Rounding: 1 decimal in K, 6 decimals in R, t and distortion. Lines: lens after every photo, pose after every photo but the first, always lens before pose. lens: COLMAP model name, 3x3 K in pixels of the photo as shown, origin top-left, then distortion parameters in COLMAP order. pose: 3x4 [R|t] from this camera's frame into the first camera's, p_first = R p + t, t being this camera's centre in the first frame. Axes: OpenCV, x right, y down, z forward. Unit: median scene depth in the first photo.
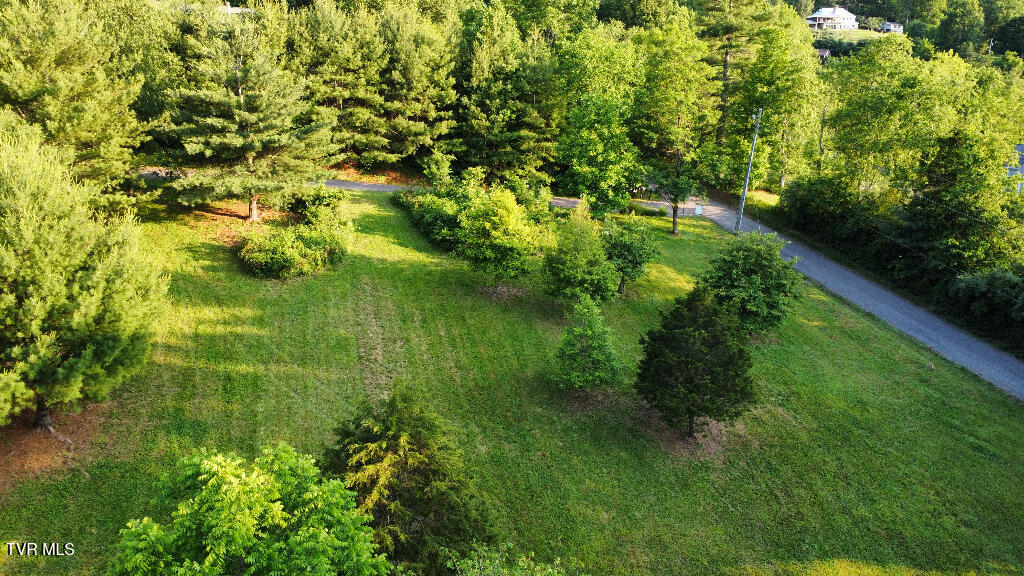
lens RADIAL K [[775.5, 0, 512.0], [0, 775.5, 288.0], [0, 0, 1]] dist [0.005939, -0.007186]
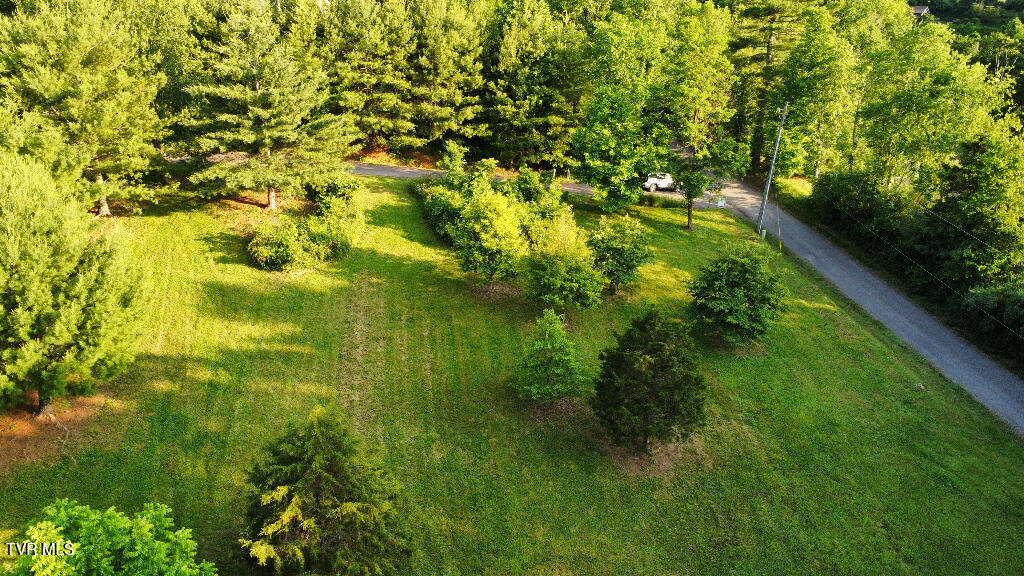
lens RADIAL K [[775.5, 0, 512.0], [0, 775.5, 288.0], [0, 0, 1]] dist [0.005939, -0.007186]
pose [[0.993826, 0.038235, -0.104154, 0.108064], [-0.031857, 0.997554, 0.062224, -0.058034], [0.106278, -0.058522, 0.992613, -0.016193]]
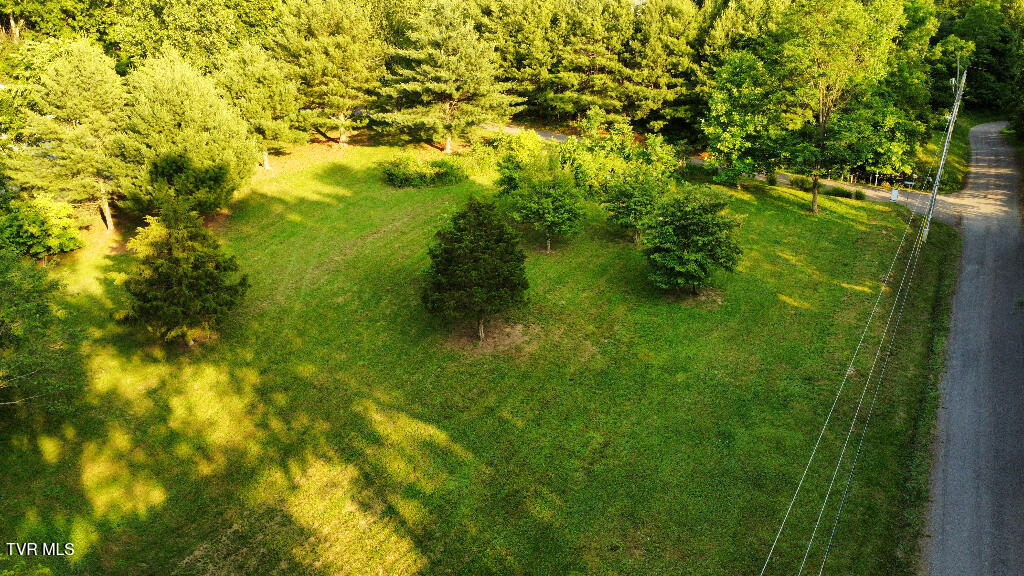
lens RADIAL K [[775.5, 0, 512.0], [0, 775.5, 288.0], [0, 0, 1]] dist [0.005939, -0.007186]
pose [[0.699537, 0.187625, -0.689525, 0.717063], [-0.191150, 0.978884, 0.072436, 0.022378], [0.688556, 0.081132, 0.720630, 0.150736]]
